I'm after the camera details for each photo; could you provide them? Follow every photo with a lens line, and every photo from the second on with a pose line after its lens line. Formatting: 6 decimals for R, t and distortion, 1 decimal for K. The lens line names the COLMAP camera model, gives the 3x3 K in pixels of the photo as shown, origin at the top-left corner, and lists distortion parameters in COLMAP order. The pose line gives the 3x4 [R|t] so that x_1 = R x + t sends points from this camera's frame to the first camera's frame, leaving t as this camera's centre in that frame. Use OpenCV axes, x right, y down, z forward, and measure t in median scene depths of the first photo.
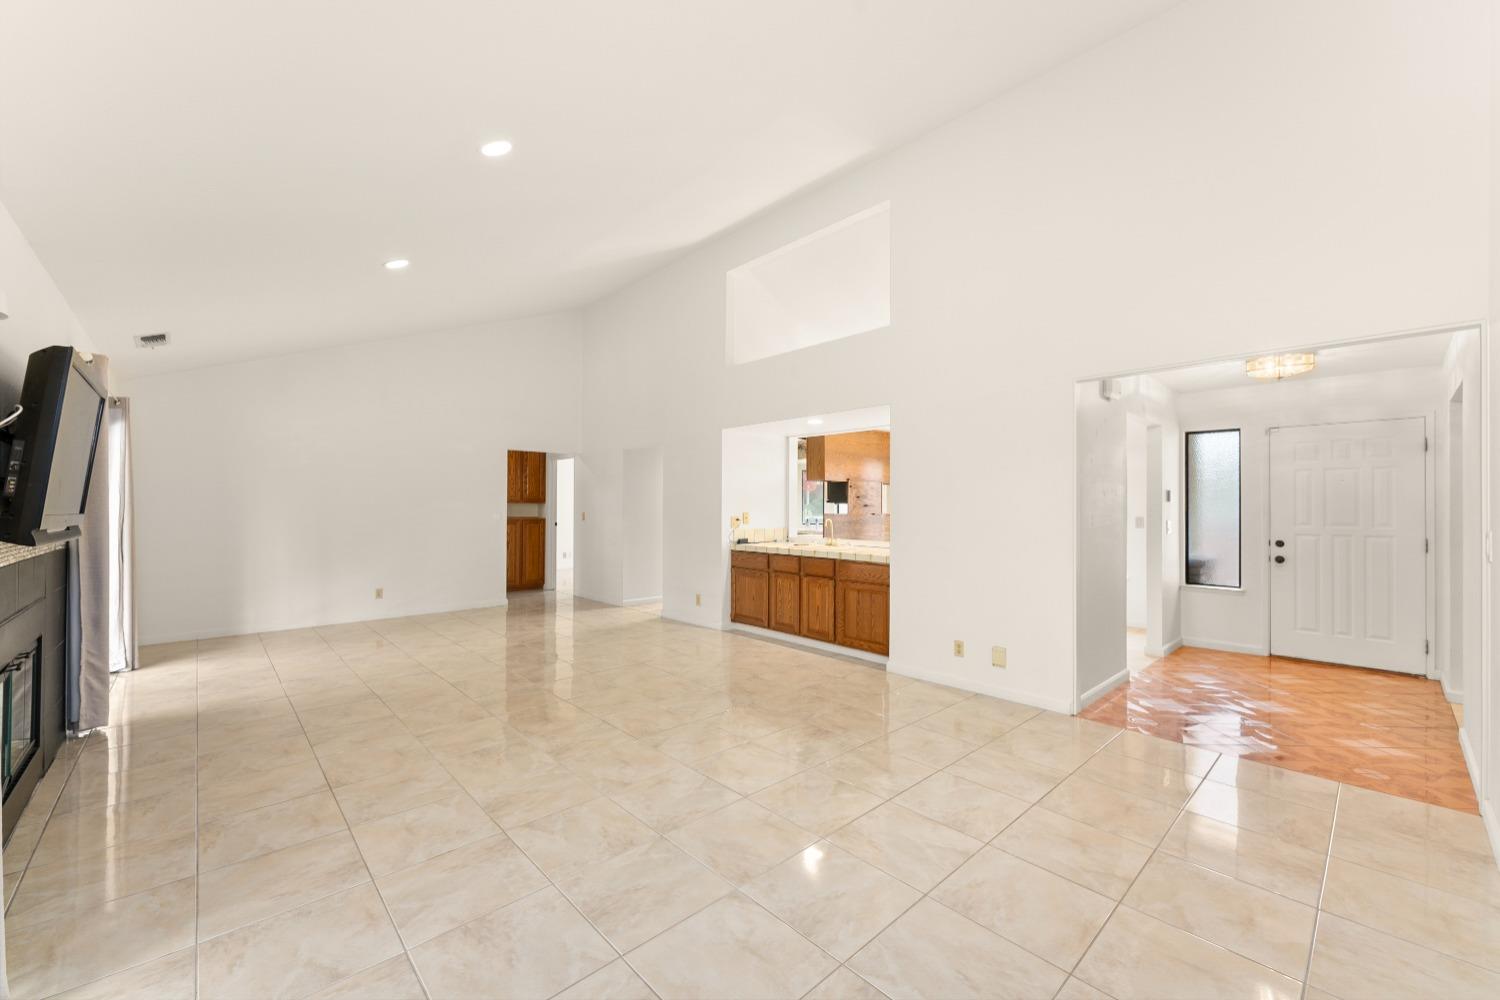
lens RADIAL K [[601.2, 0, 714.6], [0, 601.2, 498.2], [0, 0, 1]] dist [-0.025162, 0.001167]
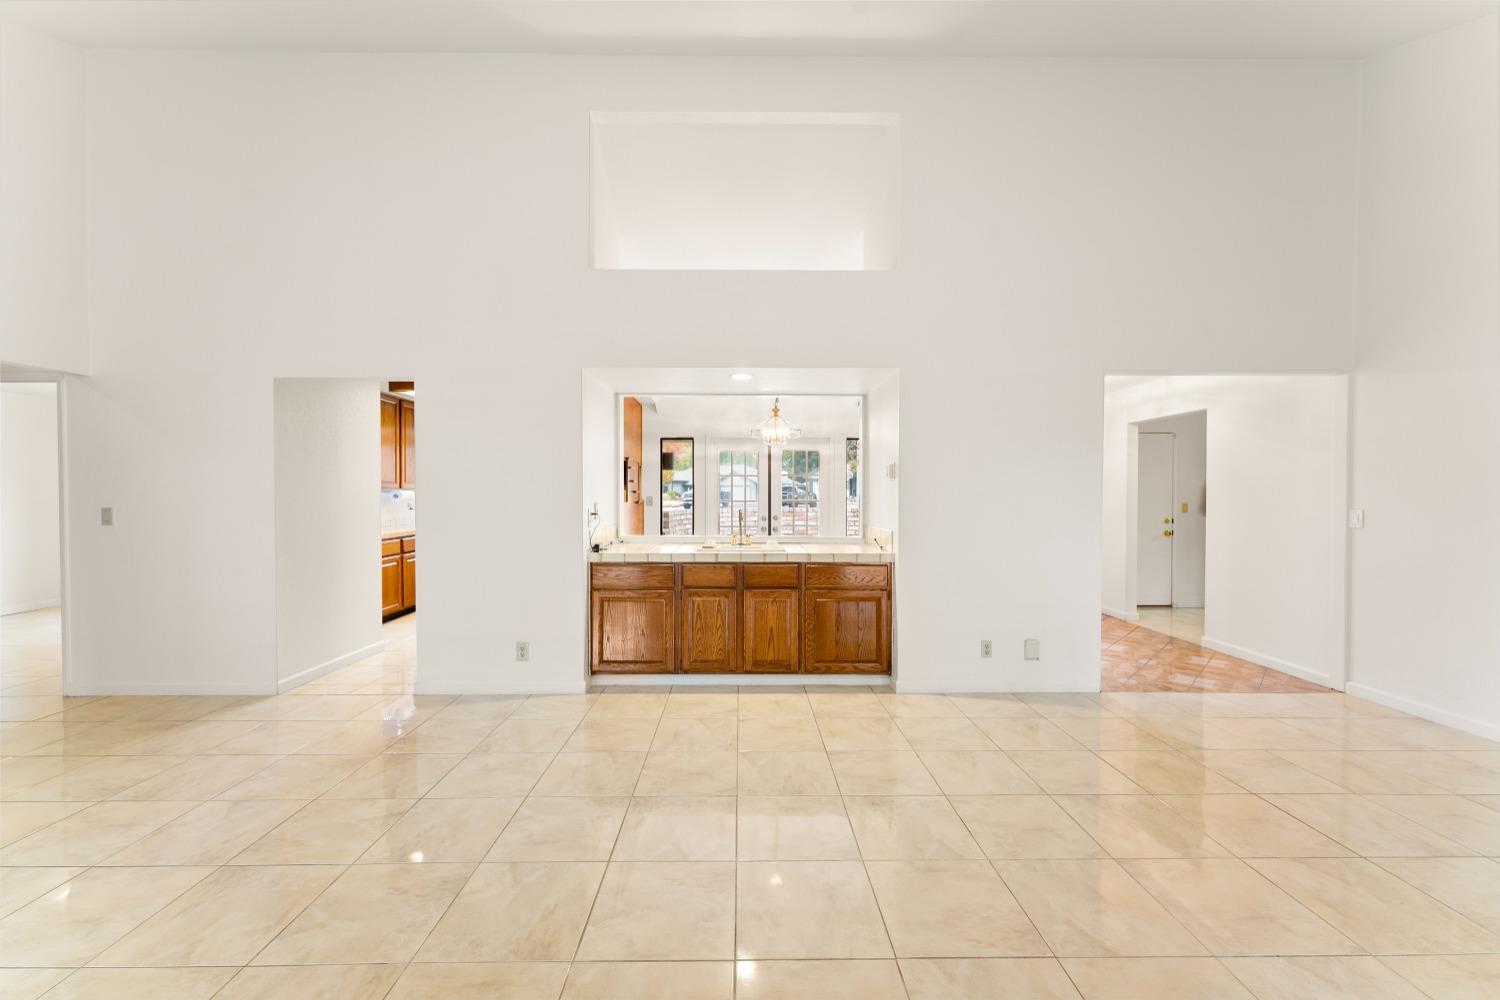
lens RADIAL K [[601.2, 0, 745.8], [0, 601.2, 505.5], [0, 0, 1]] dist [-0.025162, 0.001167]
pose [[0.647105, -0.010659, 0.762327, -0.414838], [-0.008481, 0.999740, 0.021178, 0.014386], [-0.762354, -0.020169, 0.646846, 0.558267]]
